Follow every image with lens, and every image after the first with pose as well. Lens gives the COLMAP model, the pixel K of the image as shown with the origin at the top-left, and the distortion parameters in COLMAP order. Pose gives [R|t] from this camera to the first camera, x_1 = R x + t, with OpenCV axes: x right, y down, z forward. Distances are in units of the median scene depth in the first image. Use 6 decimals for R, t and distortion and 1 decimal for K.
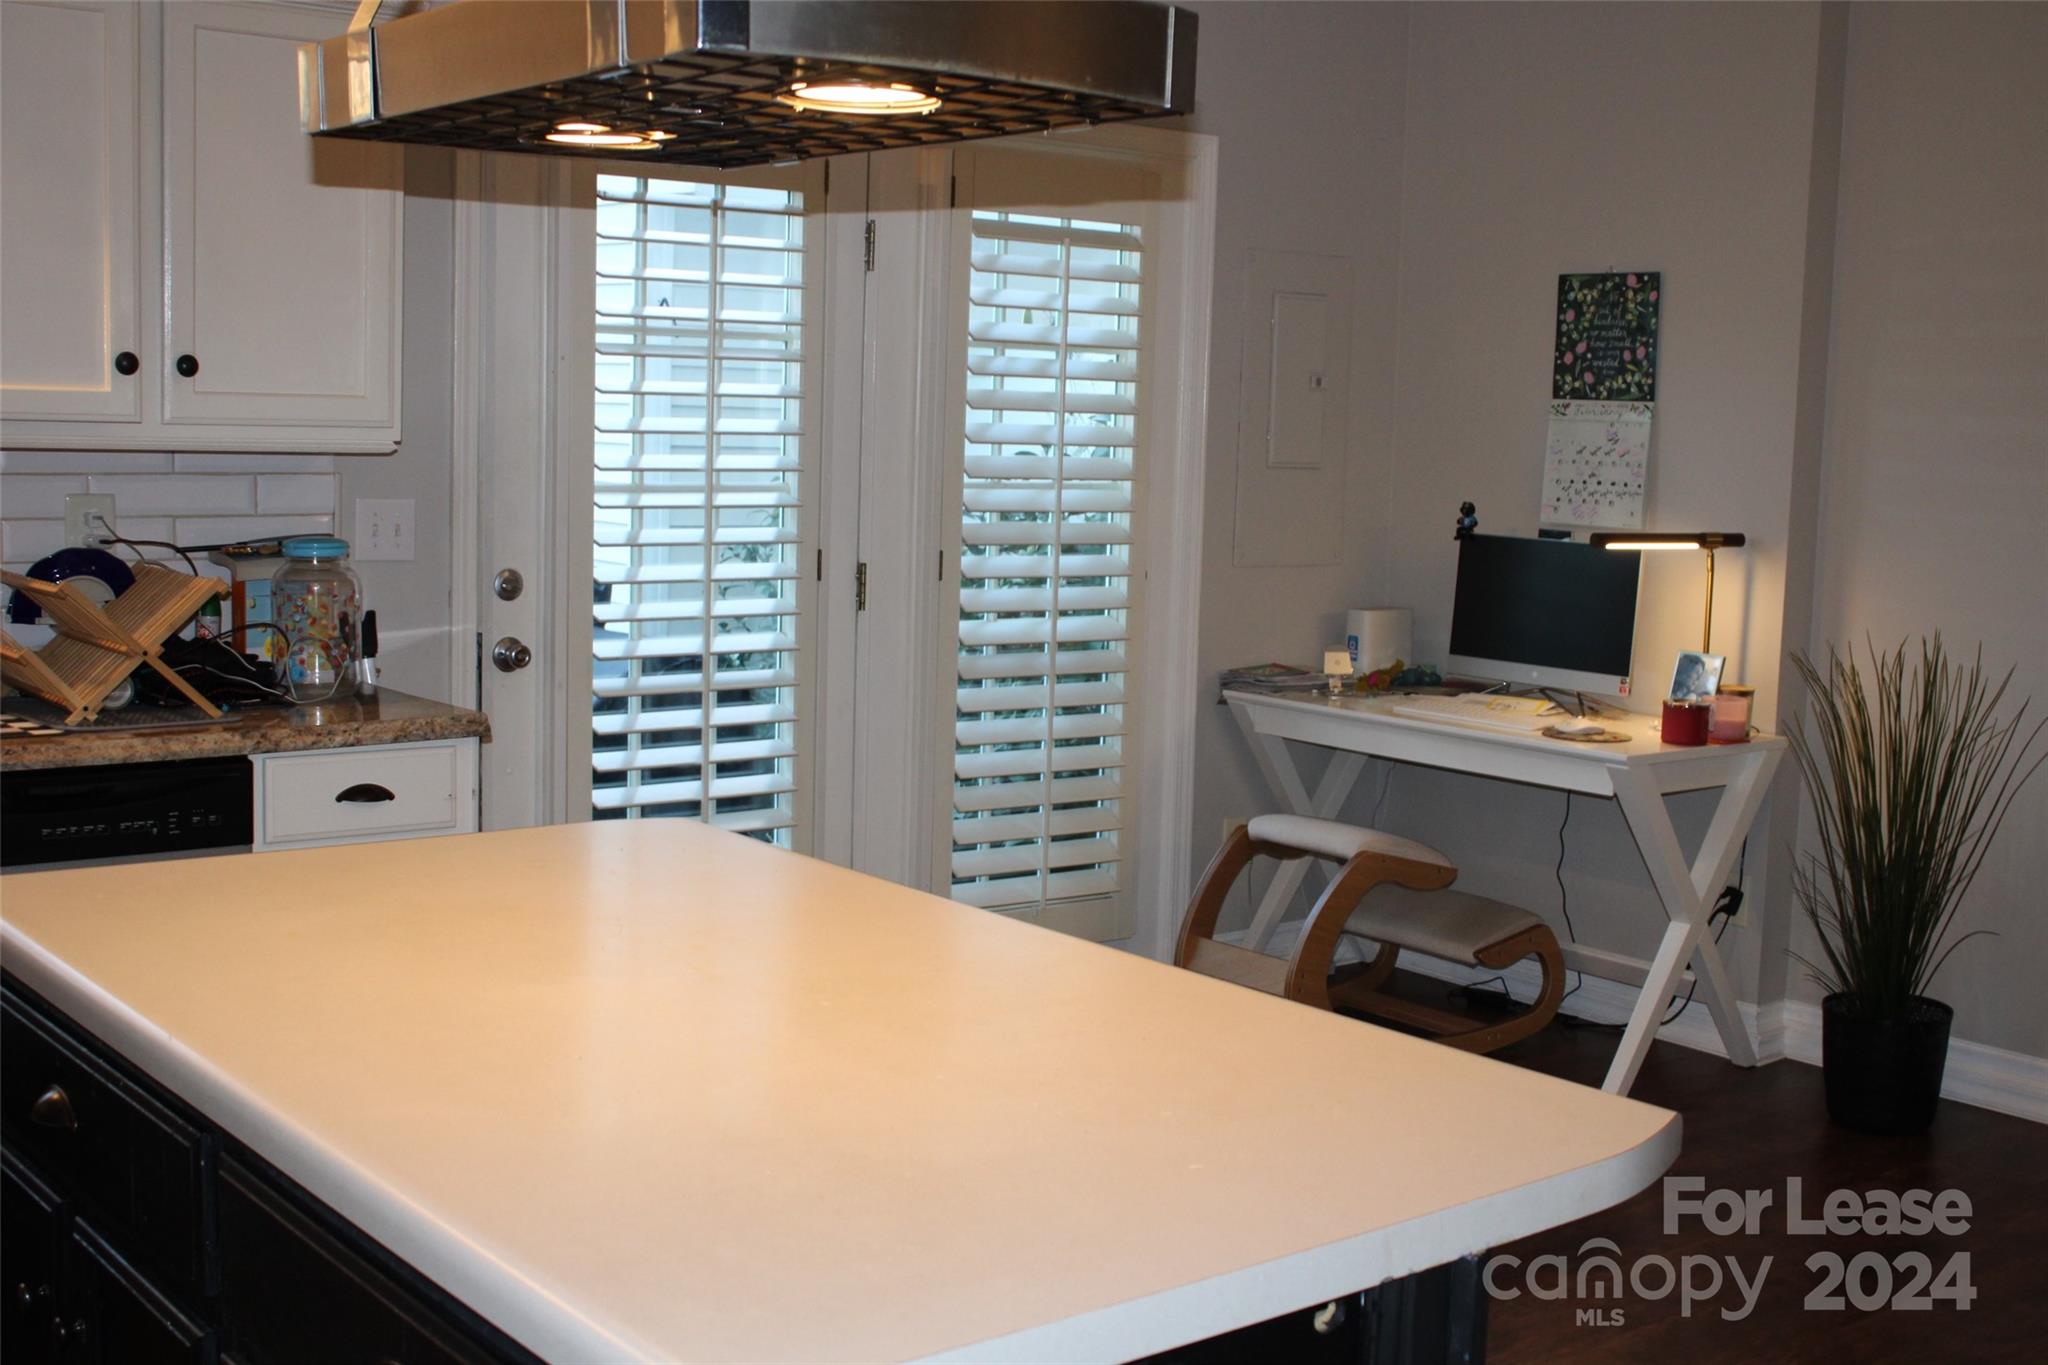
lens RADIAL K [[2432.0, 0, 1024.0], [0, 2432.0, 682.5], [0, 0, 1]] dist [0.056466, -0.194336]
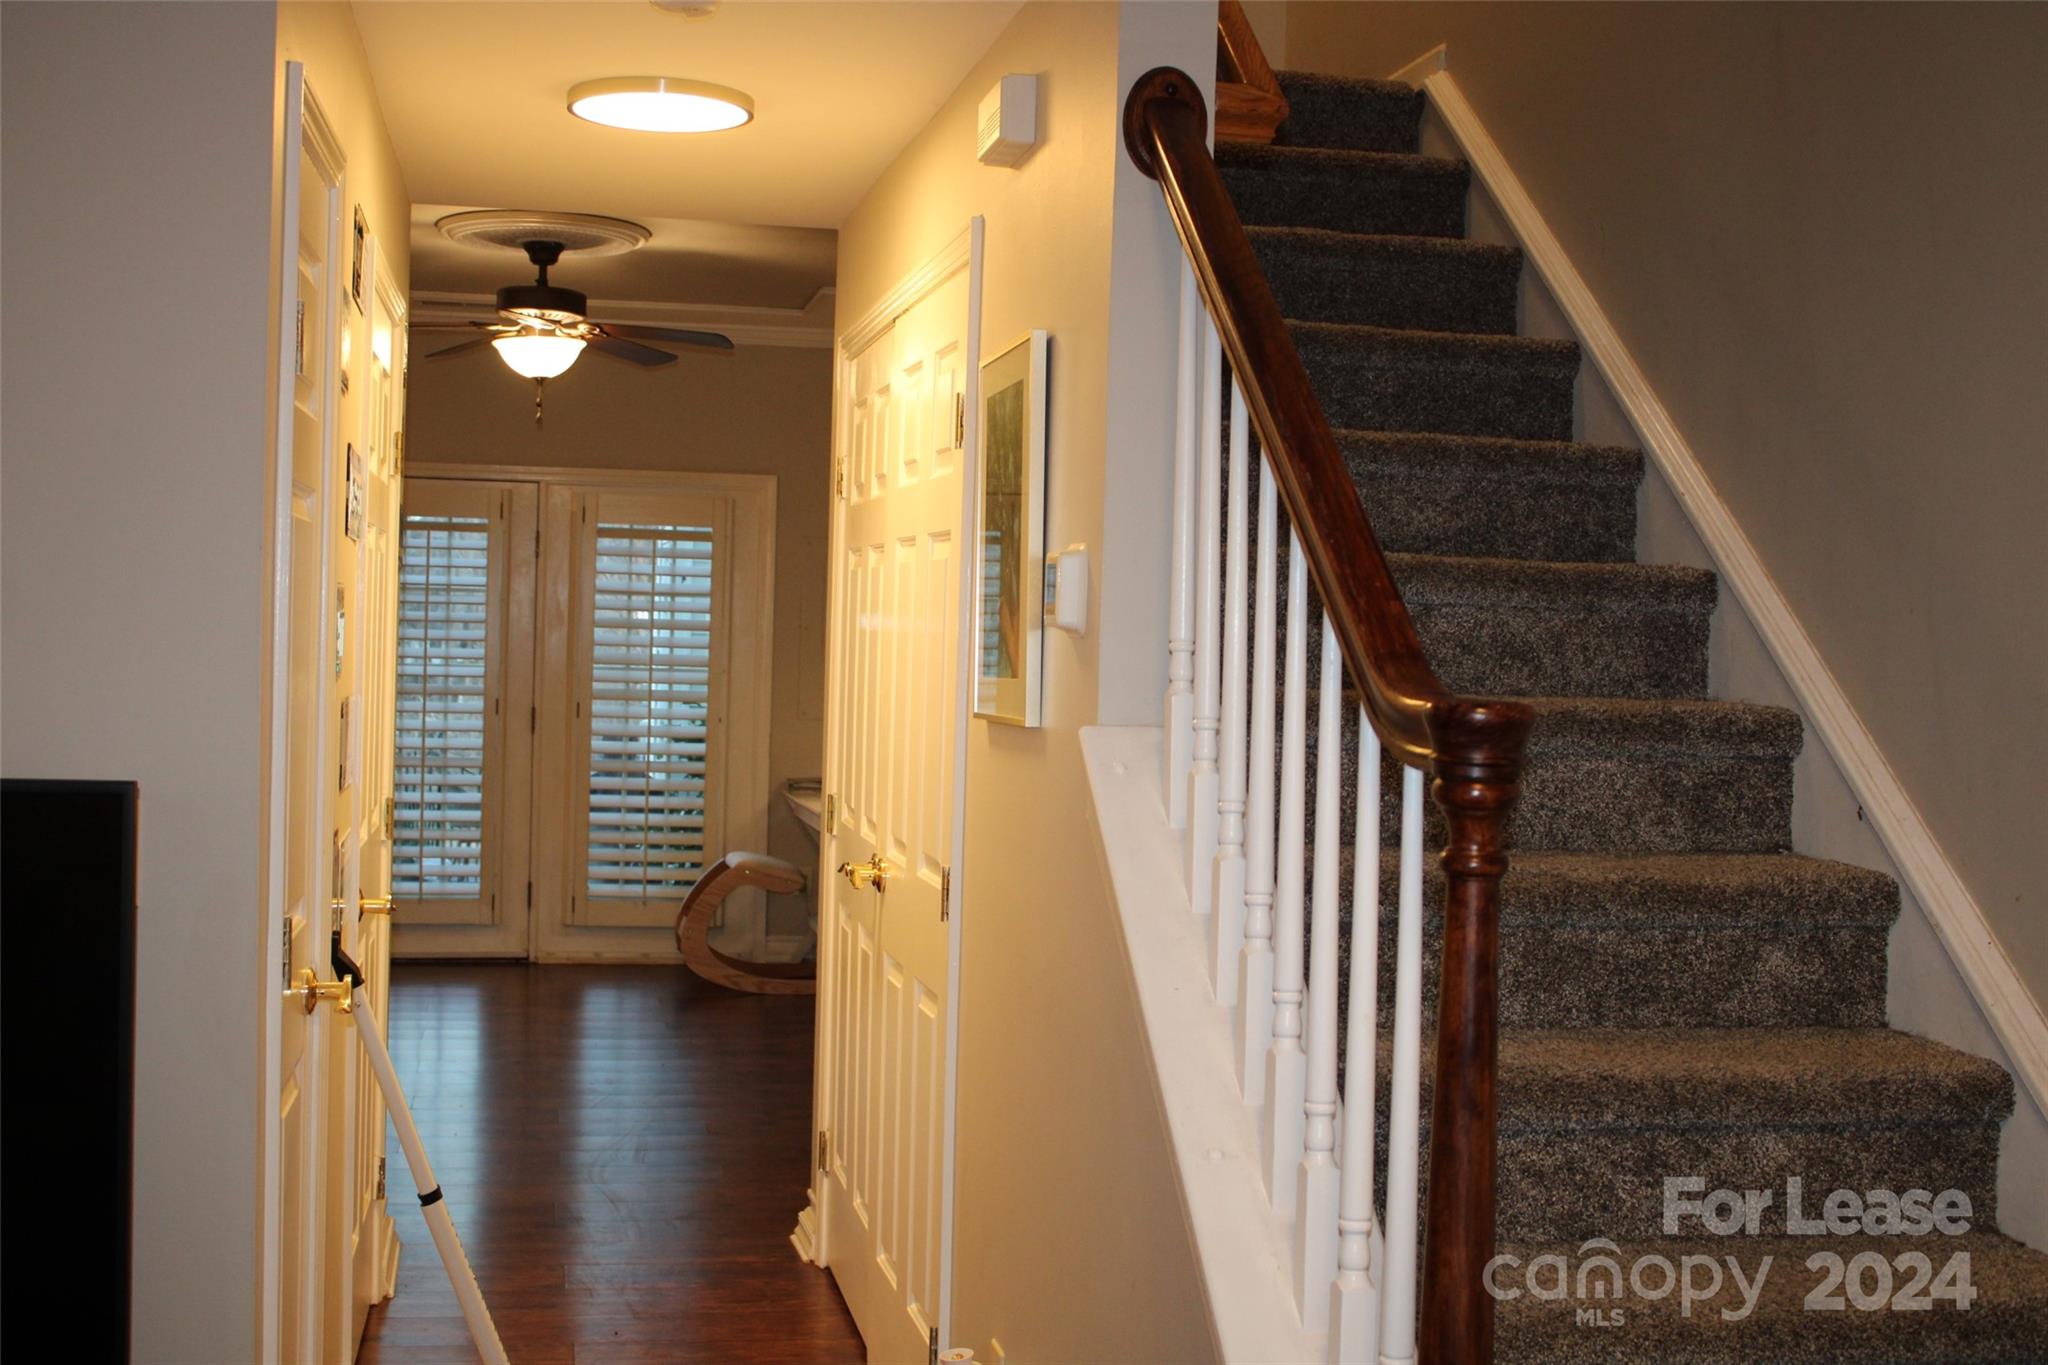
lens RADIAL K [[2432.0, 0, 1024.0], [0, 2432.0, 682.5], [0, 0, 1]] dist [0.056466, -0.194336]
pose [[0.870058, -0.014750, -0.492728, 1.140692], [-0.052540, 0.991084, -0.122444, 0.137121], [0.490141, 0.132422, 0.861525, -0.436521]]
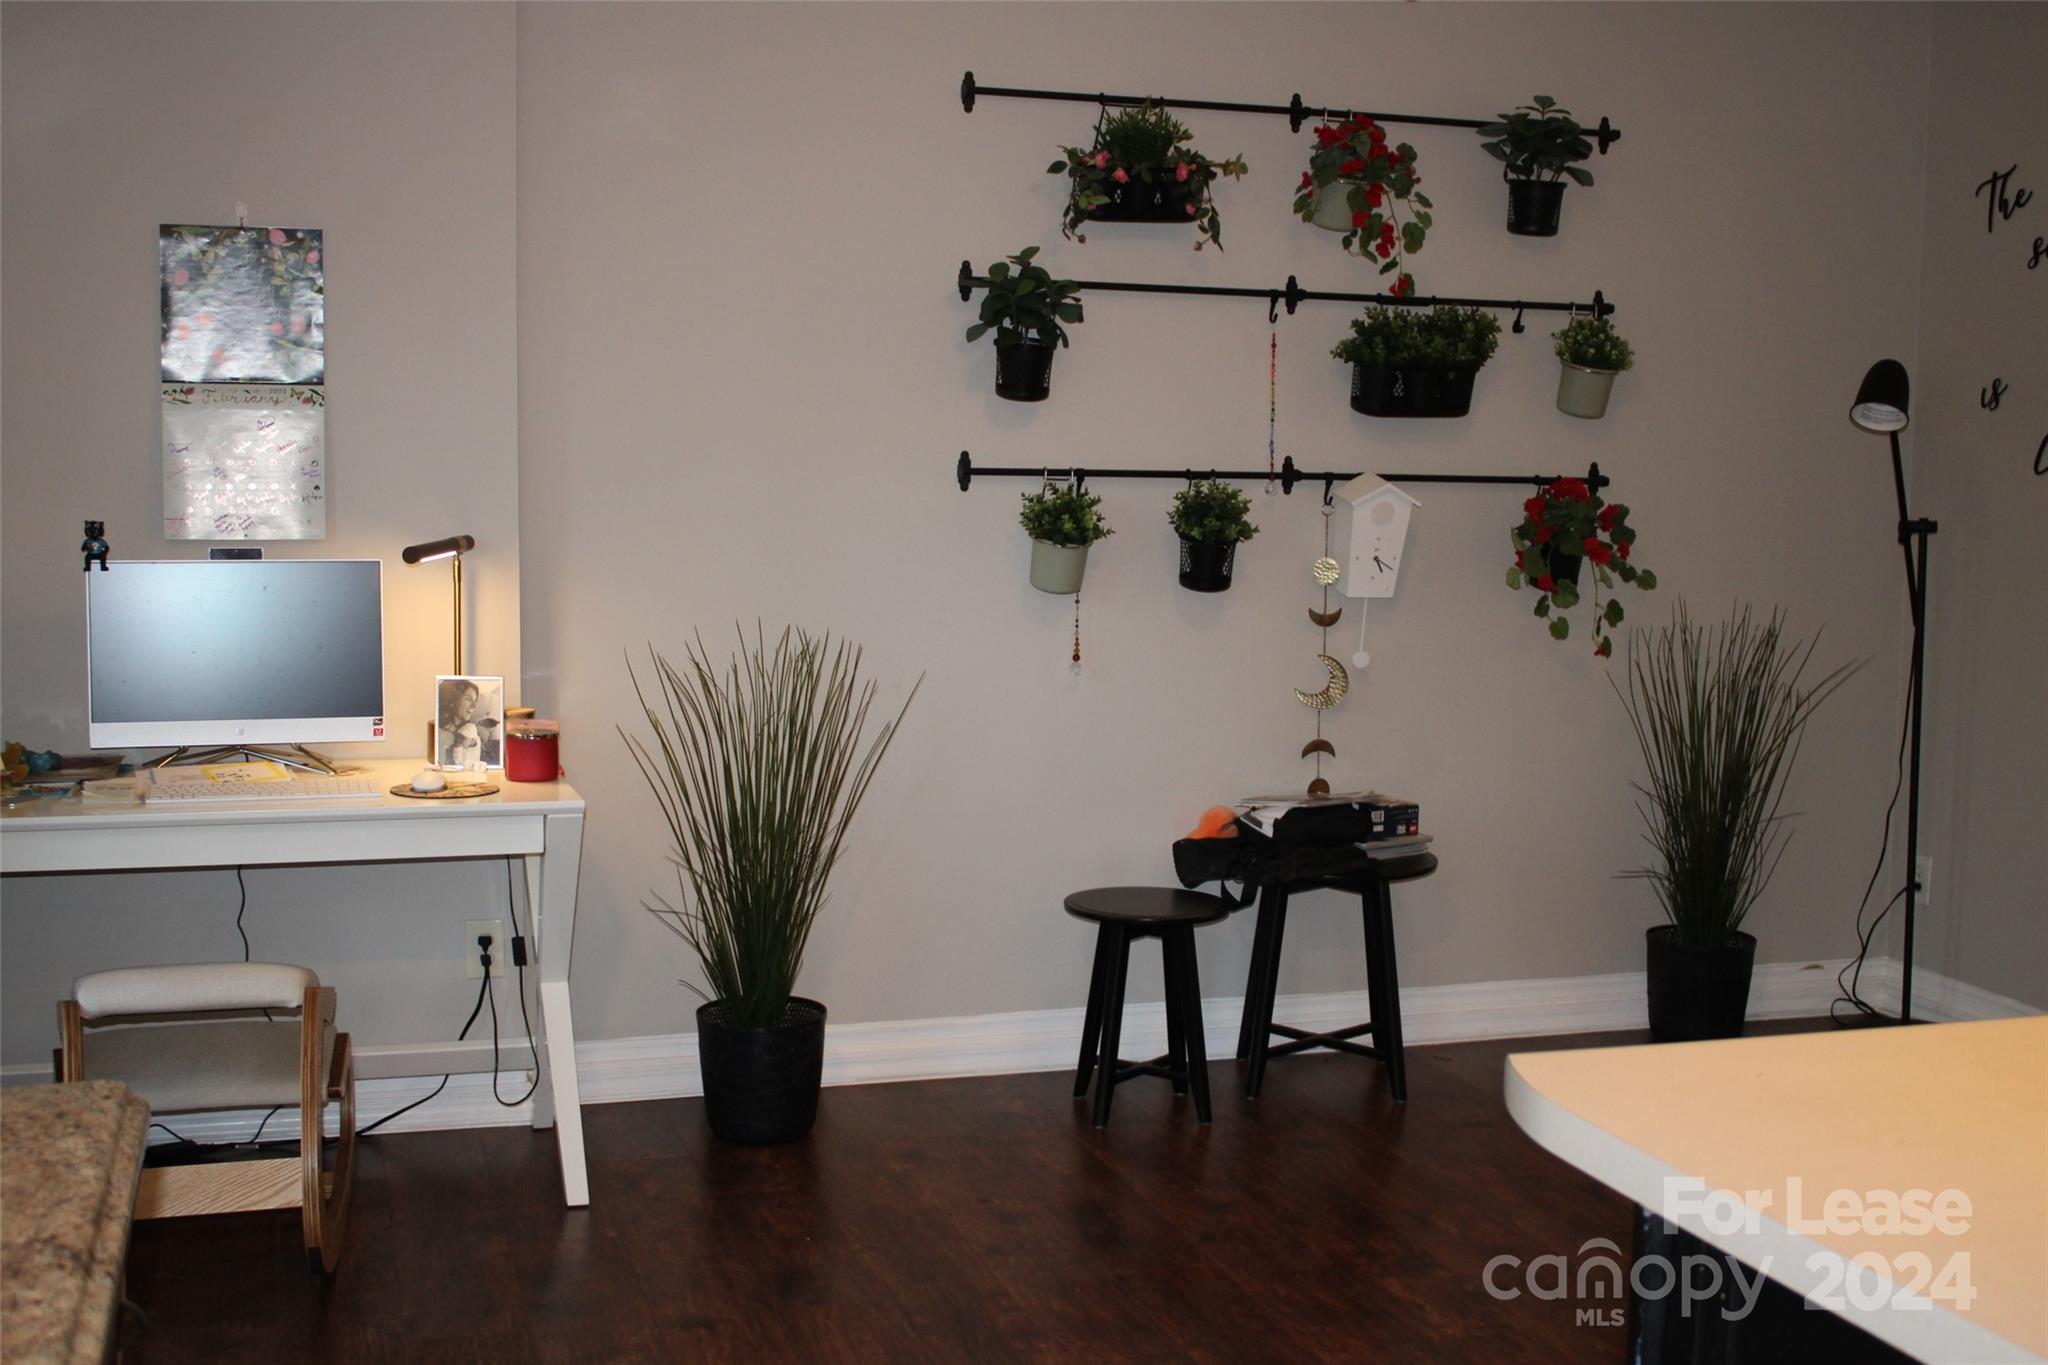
lens RADIAL K [[2383.4, 0, 1024.0], [0, 2383.4, 682.5], [0, 0, 1]] dist [-0.108846, 0.230126]
pose [[0.392028, -0.136261, 0.909806, -0.393837], [0.110377, 0.988793, 0.100530, -0.070368], [-0.913308, 0.061011, 0.402674, 0.471795]]
